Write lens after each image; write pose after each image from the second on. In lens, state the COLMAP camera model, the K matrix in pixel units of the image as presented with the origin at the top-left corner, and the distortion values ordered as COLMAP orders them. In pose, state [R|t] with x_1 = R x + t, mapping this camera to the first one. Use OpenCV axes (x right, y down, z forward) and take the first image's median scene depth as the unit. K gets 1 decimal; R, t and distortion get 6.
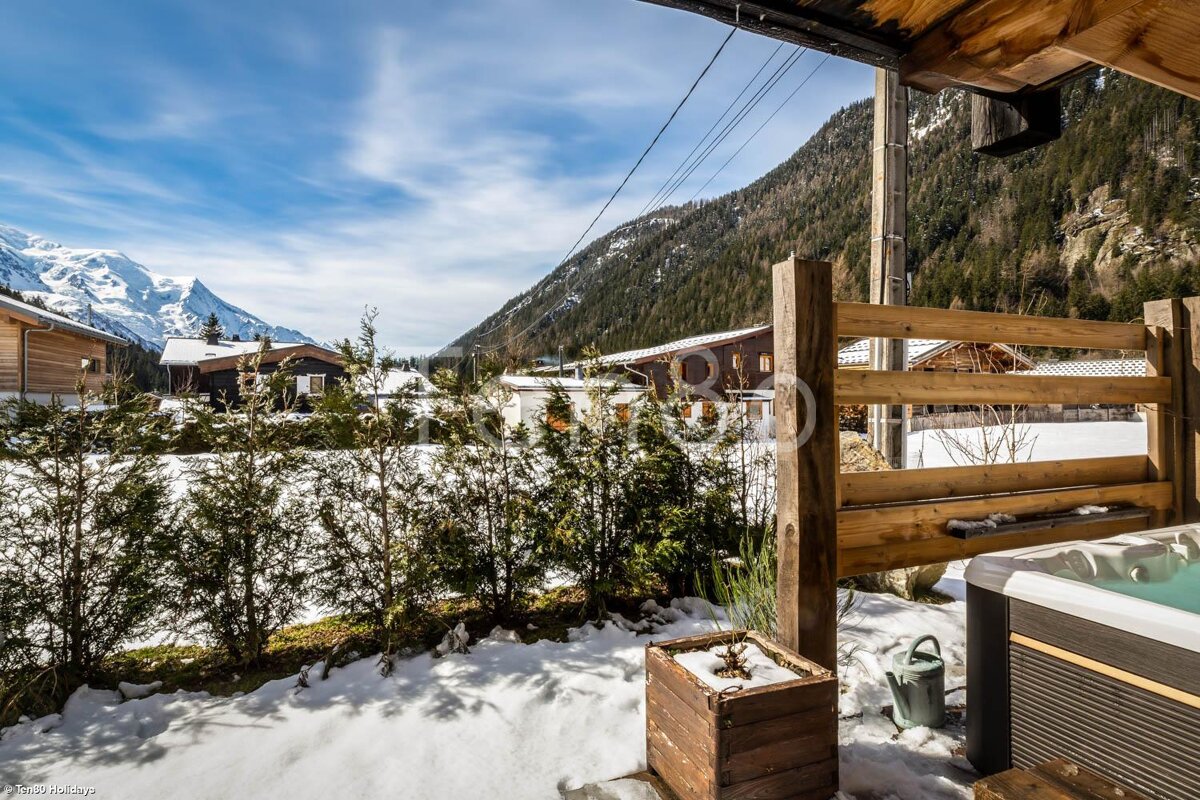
lens RADIAL K [[571.7, 0, 564.5], [0, 571.7, 400.5], [0, 0, 1]] dist [0.001746, 0.000355]
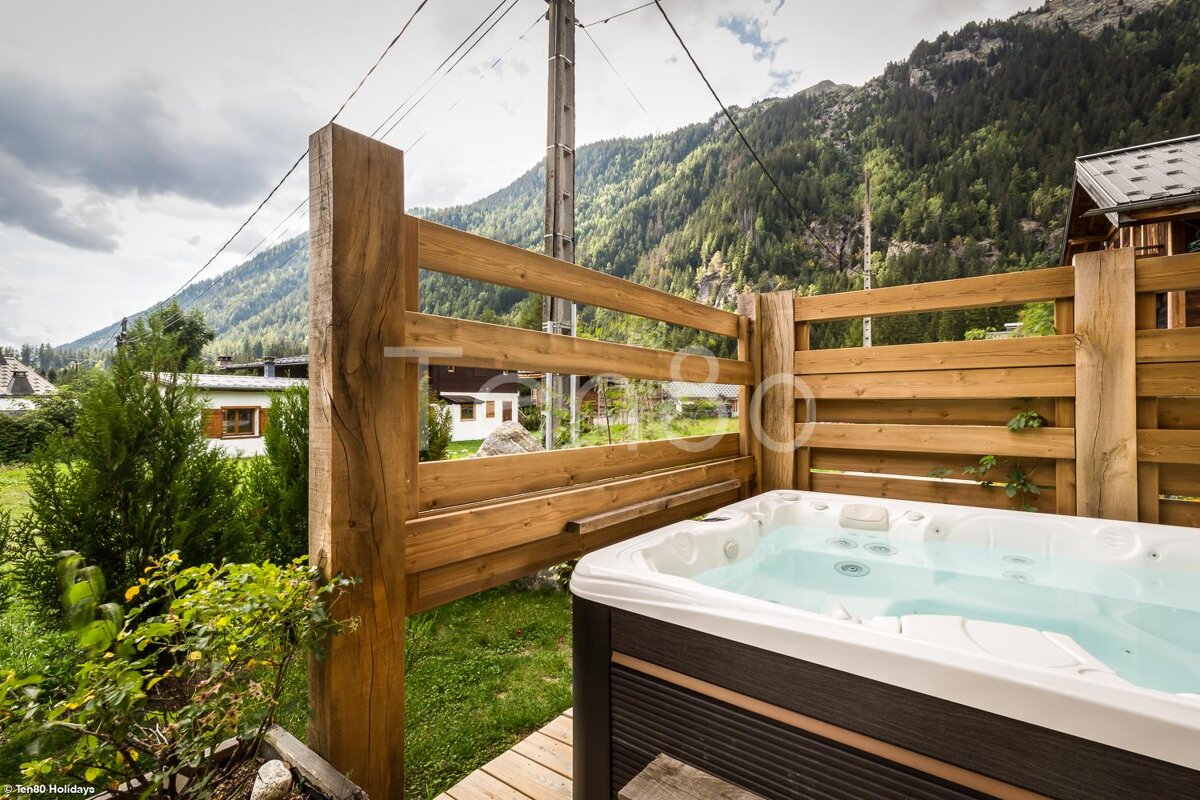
lens RADIAL K [[557.9, 0, 600.0], [0, 557.9, 400.0], [0, 0, 1]] dist [-0.000044, 0.000064]
pose [[0.854724, 0.007210, 0.519033, 0.303279], [-0.003271, 0.999958, -0.008505, 0.052977], [-0.519073, 0.005572, 0.854712, 0.289831]]
